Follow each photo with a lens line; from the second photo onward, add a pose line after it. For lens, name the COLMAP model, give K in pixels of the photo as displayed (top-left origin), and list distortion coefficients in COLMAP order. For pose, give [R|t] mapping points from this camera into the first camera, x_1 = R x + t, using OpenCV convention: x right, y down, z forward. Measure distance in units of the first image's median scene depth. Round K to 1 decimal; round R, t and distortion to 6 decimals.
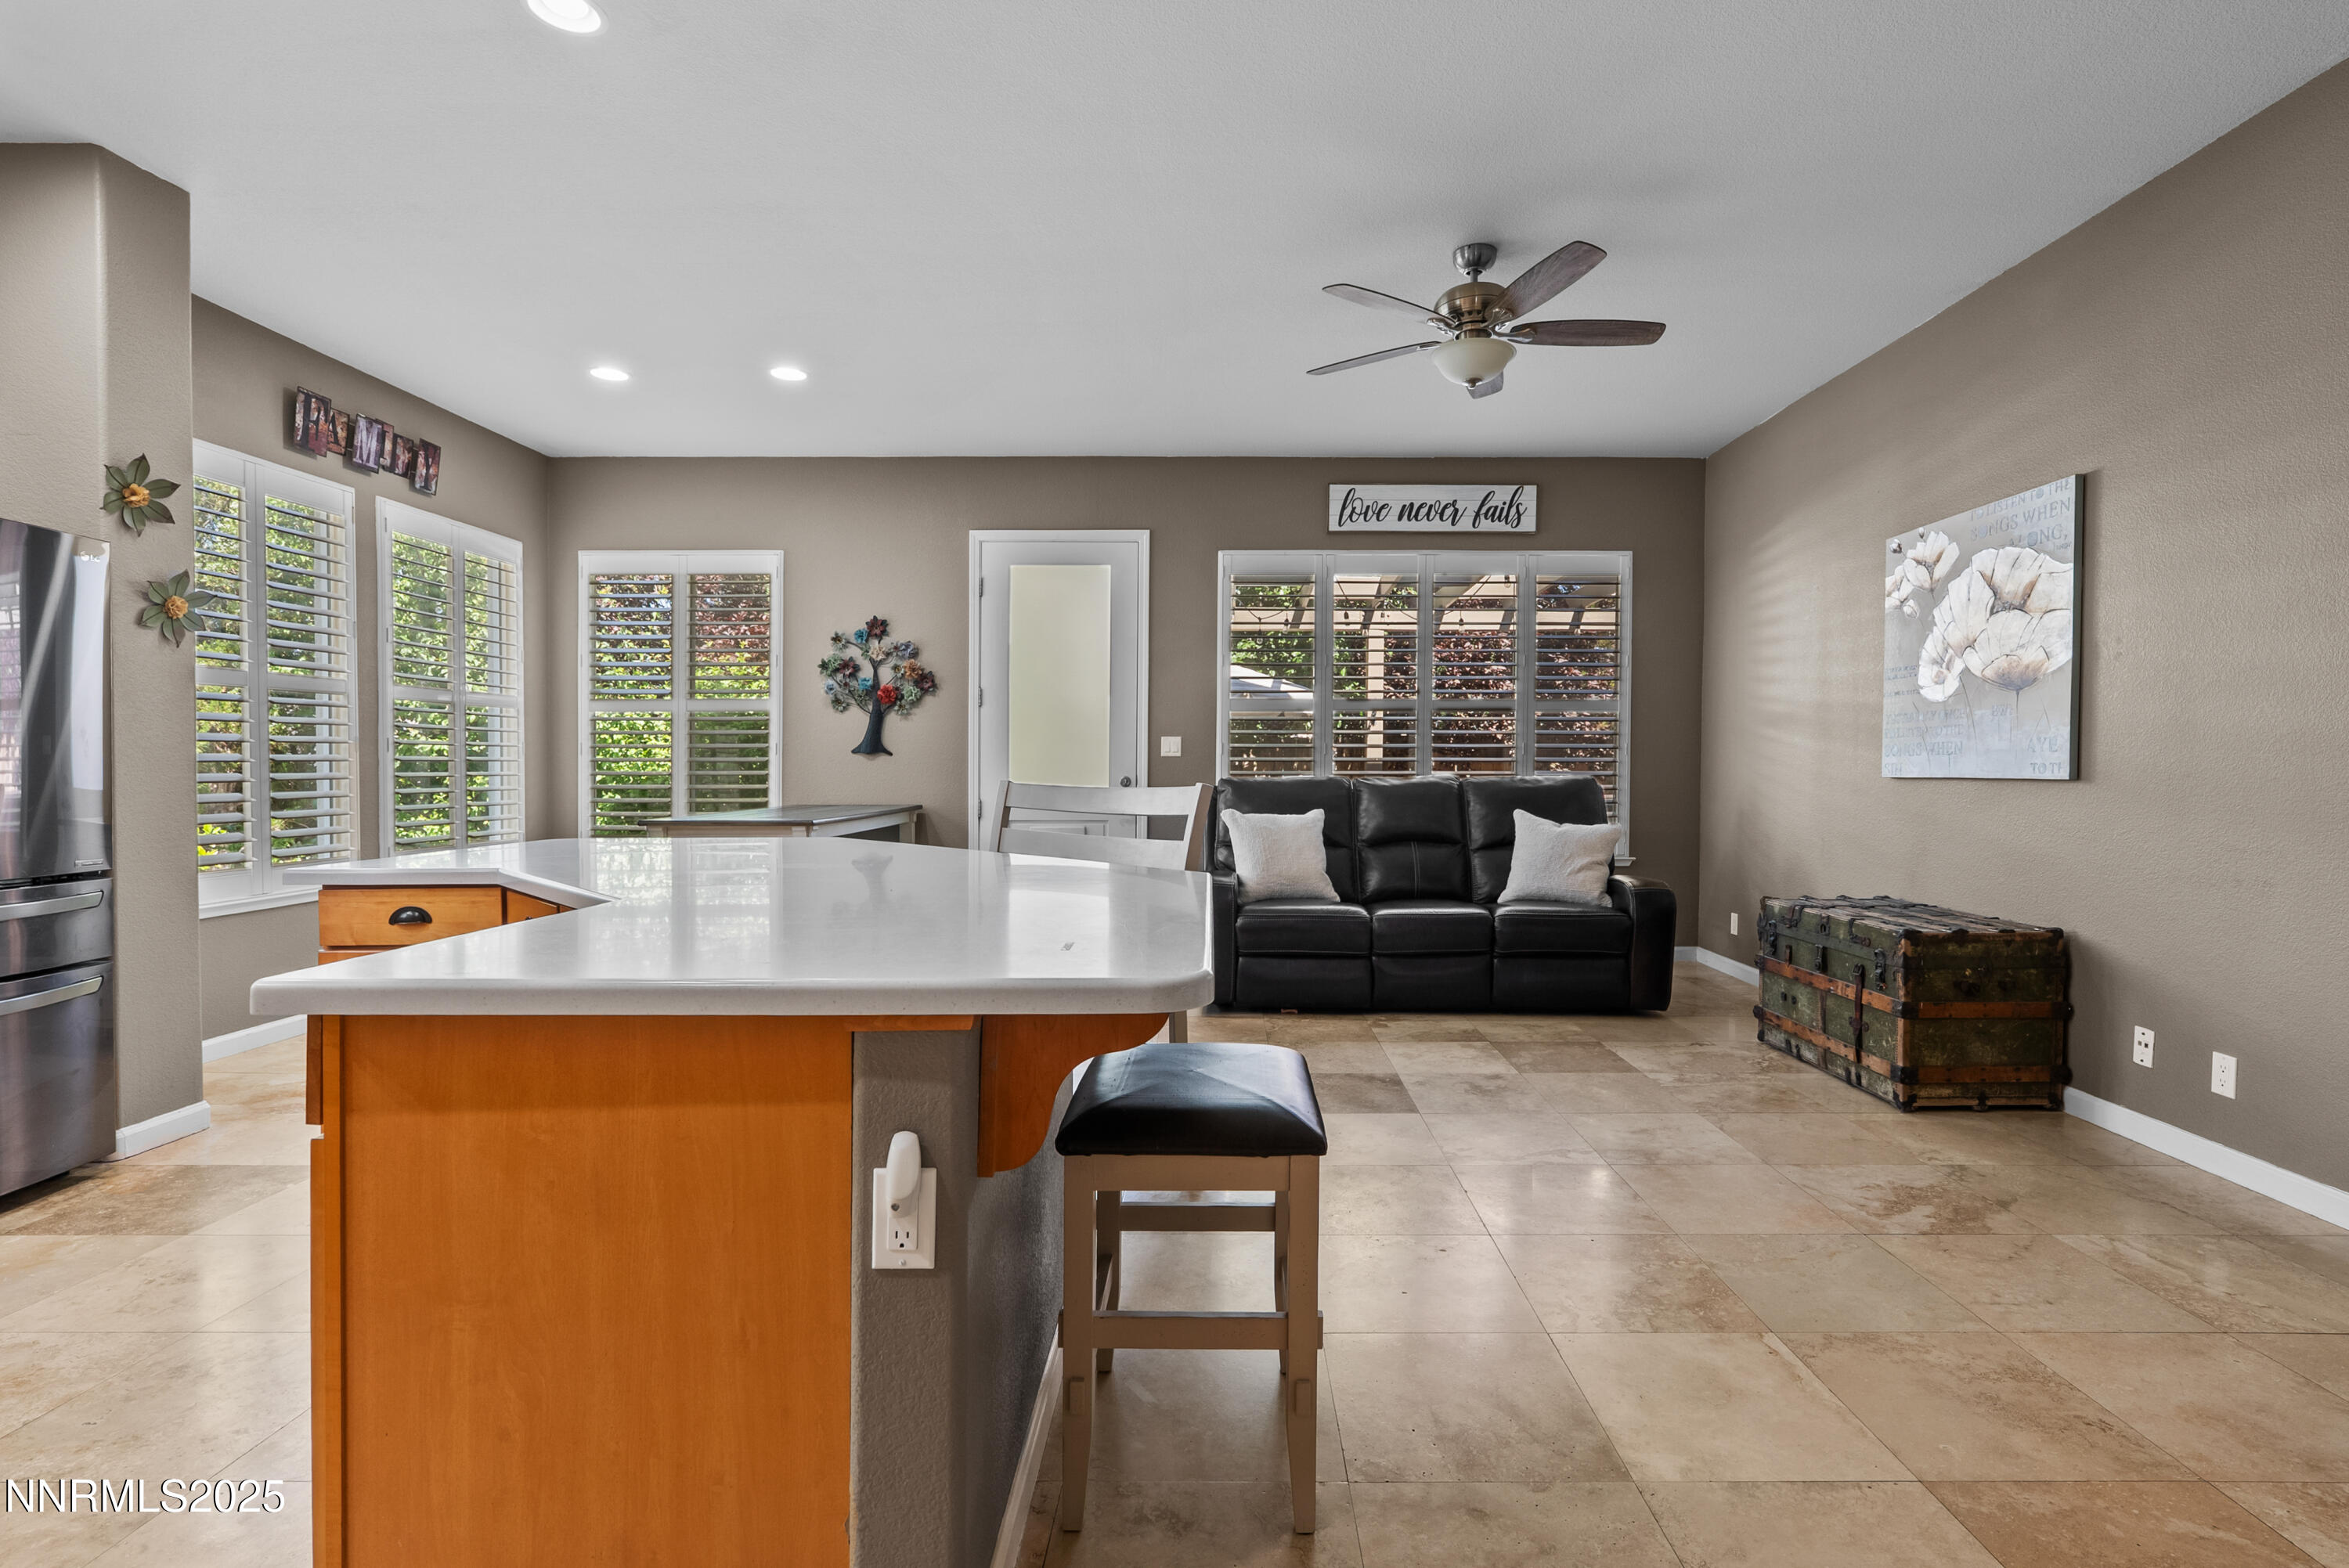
lens RADIAL K [[1079.6, 0, 1212.1], [0, 1079.6, 781.6], [0, 0, 1]] dist [-0.012019, 0.005373]
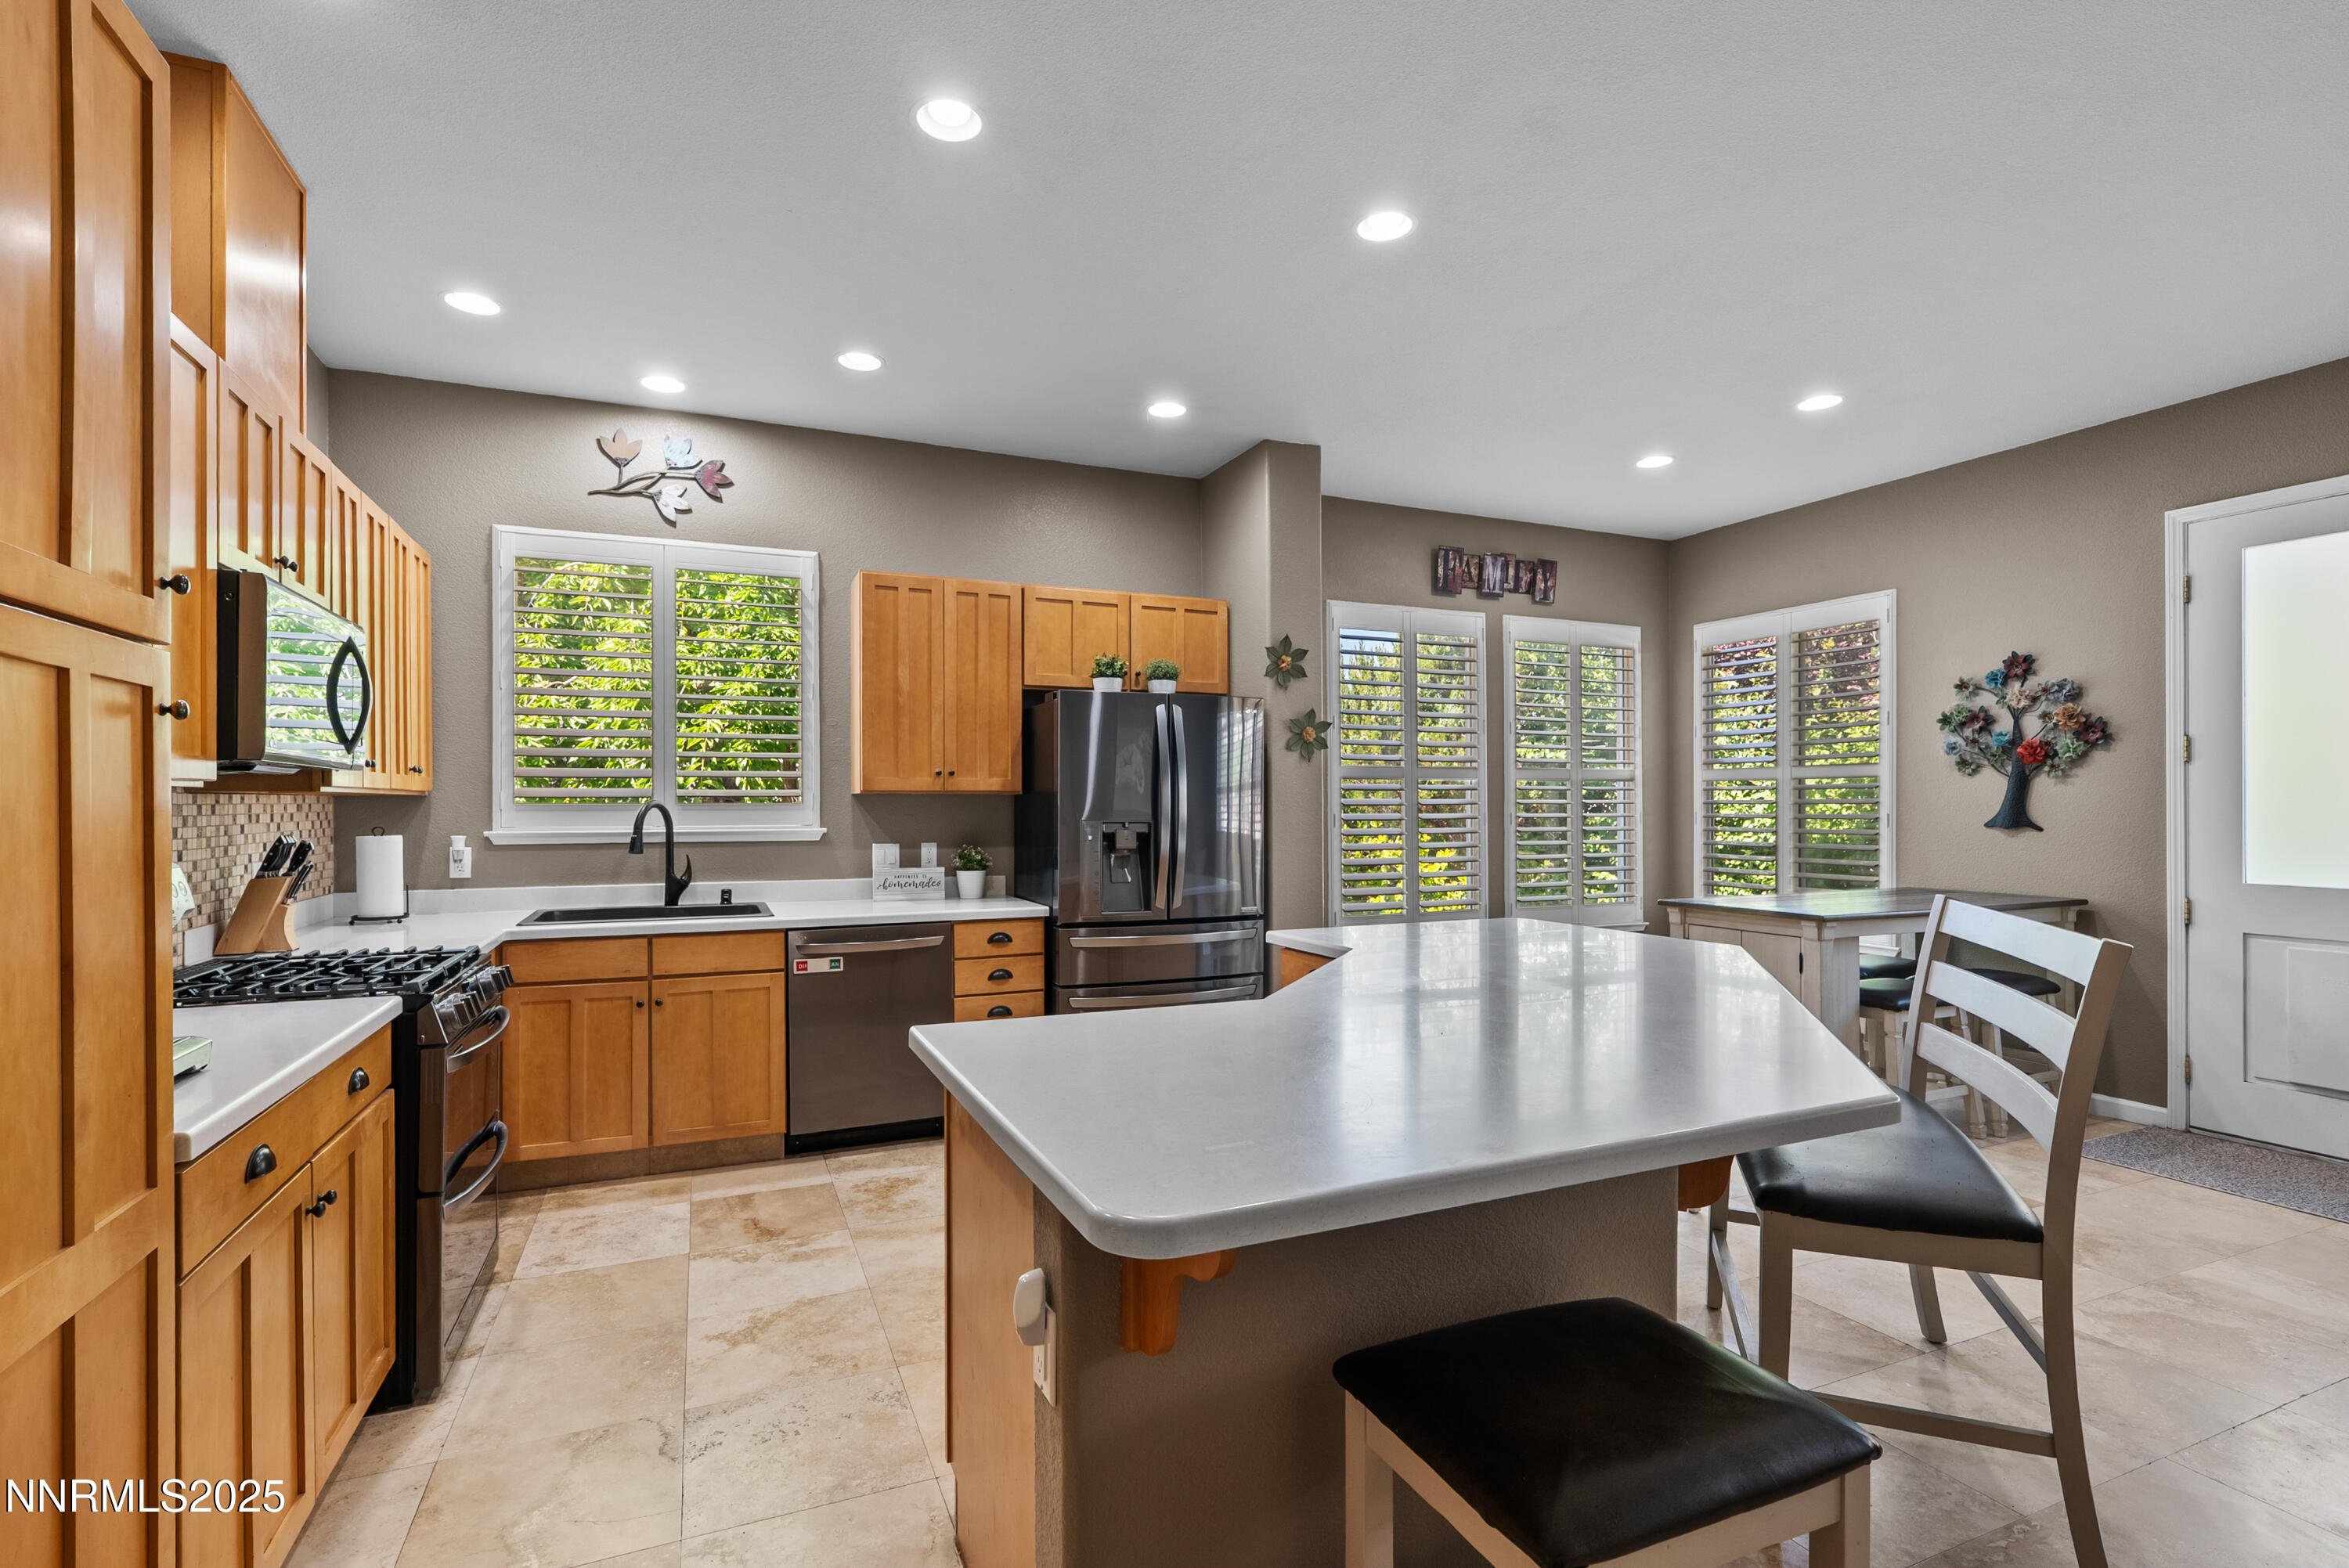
lens RADIAL K [[1080.7, 0, 1162.7], [0, 1080.7, 805.3], [0, 0, 1]] dist [-0.014782, 0.006024]
pose [[0.399064, -0.002061, -0.916921, 0.209980], [-0.012921, 0.999886, -0.007871, -0.039127], [0.916832, 0.014989, 0.398991, 0.176049]]
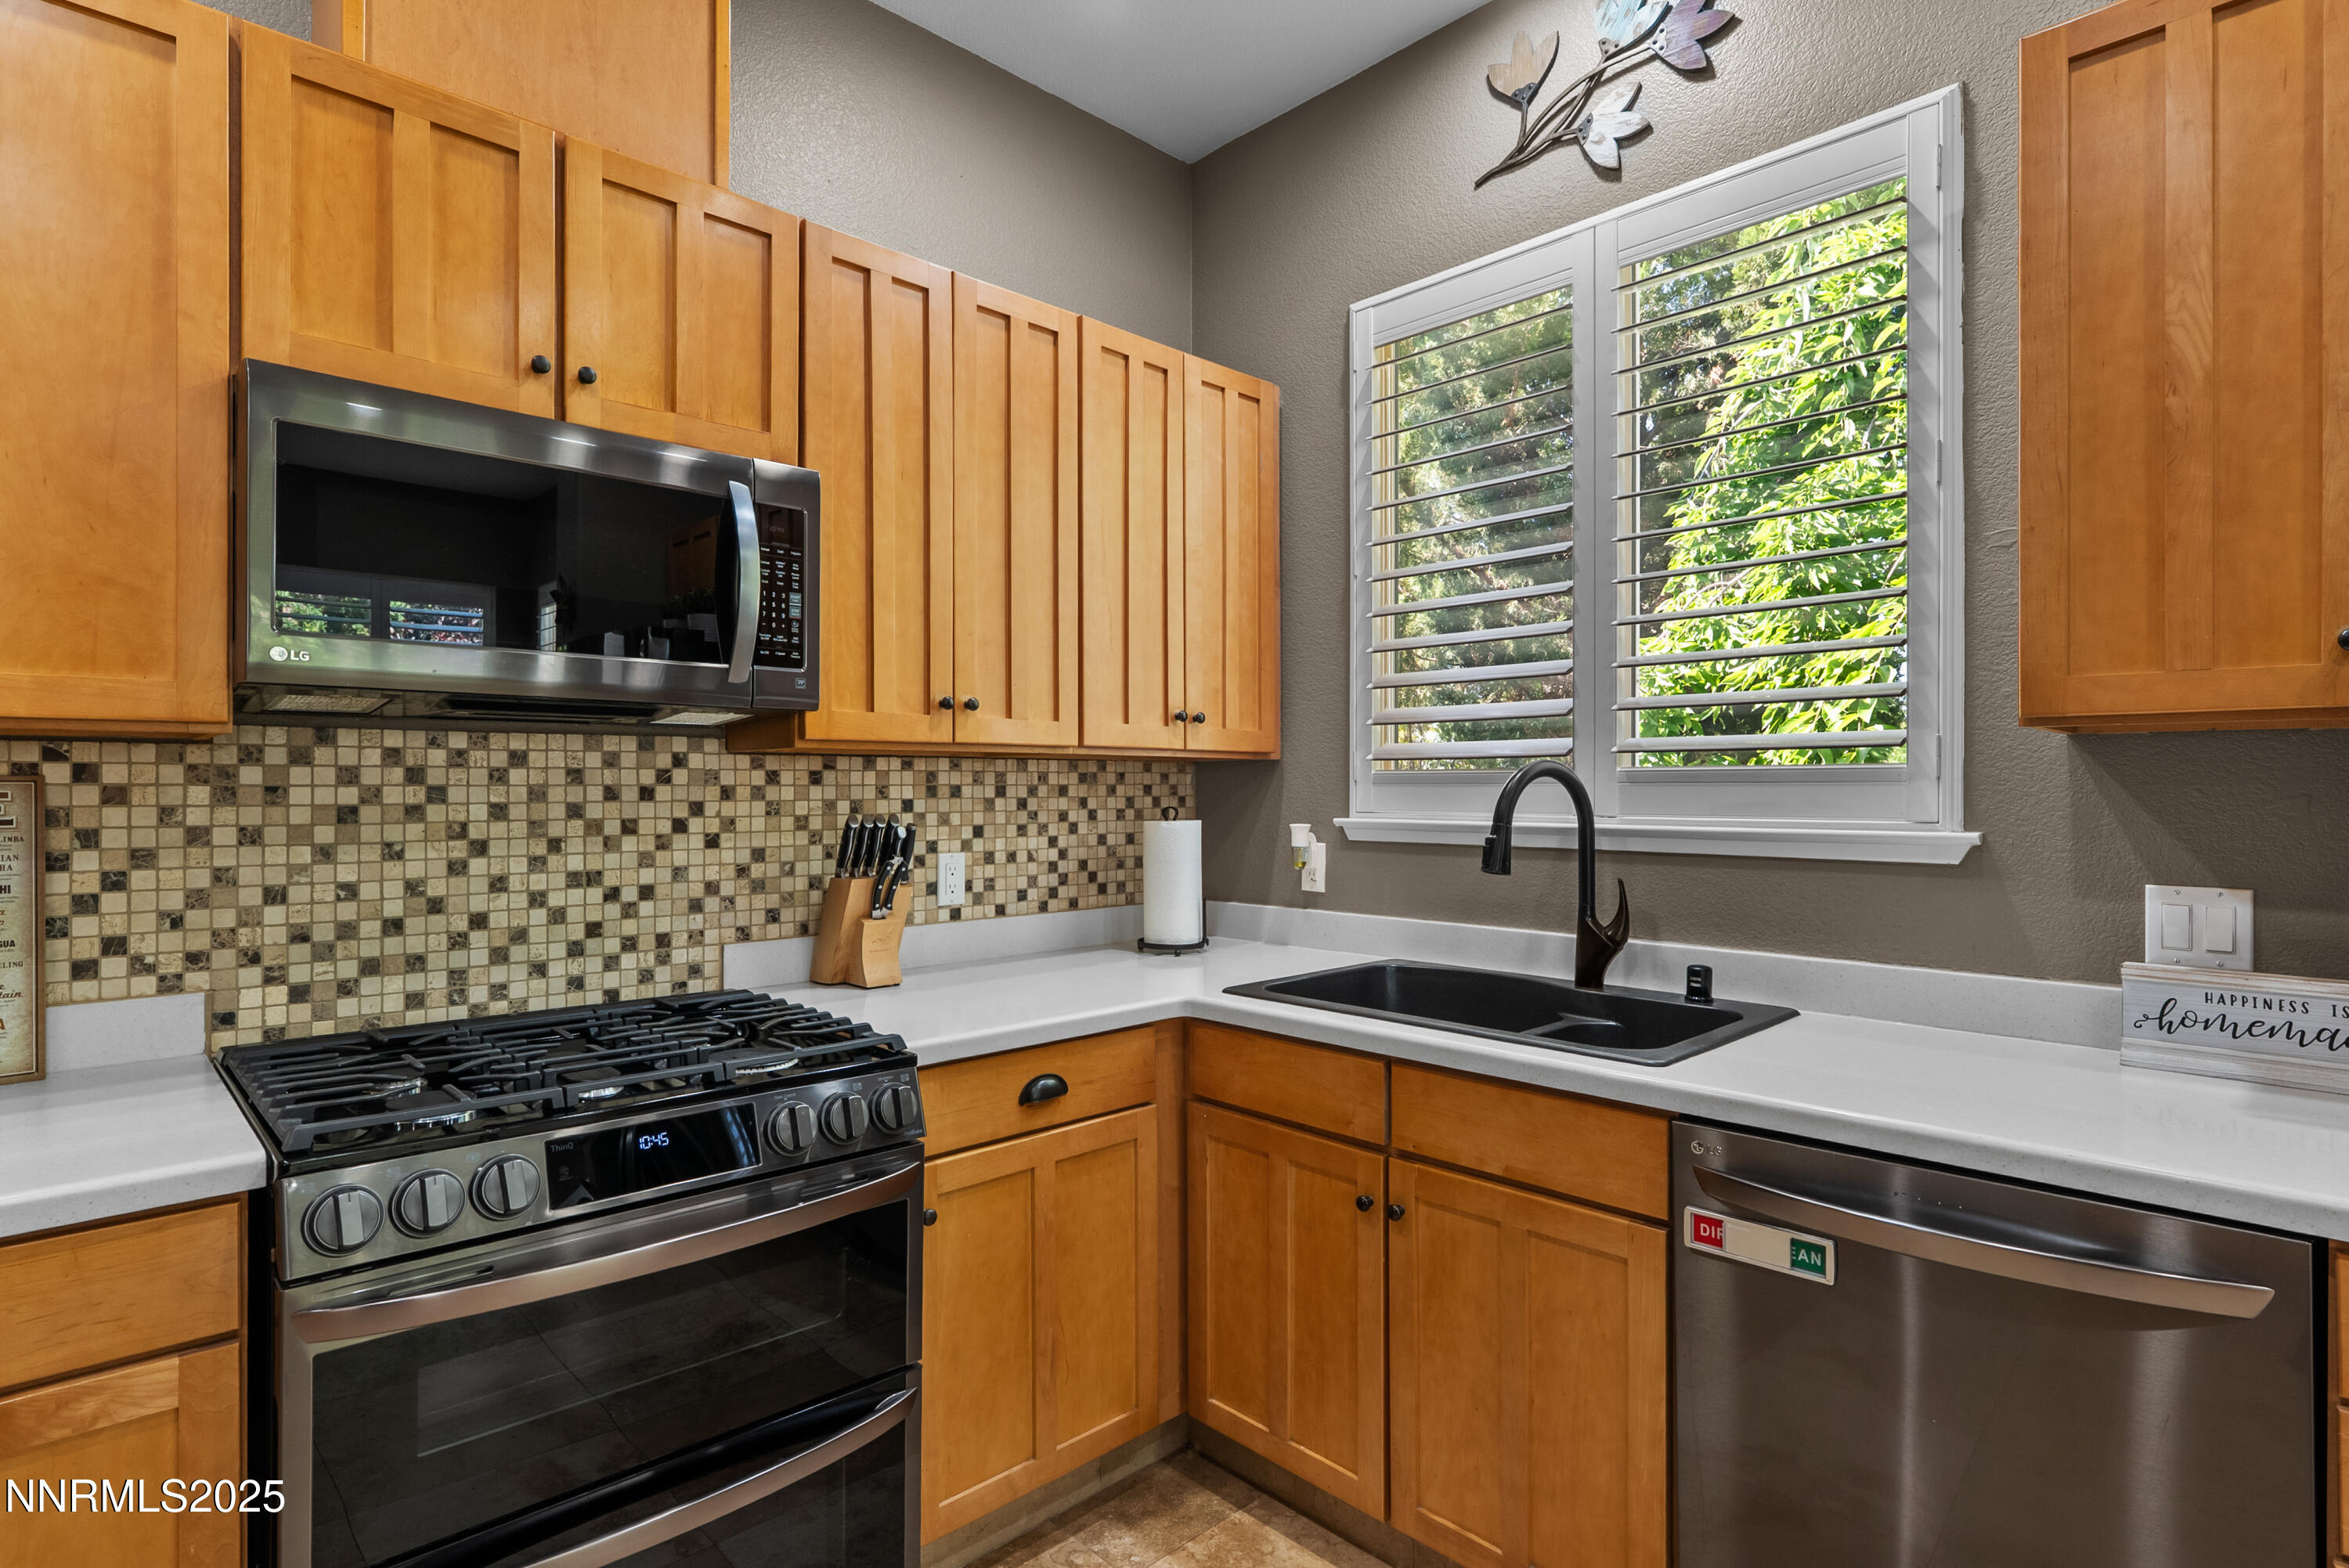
lens RADIAL K [[1189.2, 0, 1171.8], [0, 1189.2, 787.0], [0, 0, 1]] dist [-0.004268, 0.001538]
pose [[-0.722900, -0.001990, -0.690950, -0.372324], [-0.012450, 0.999871, 0.010146, -0.037341], [0.690841, 0.015937, -0.722831, 0.393703]]
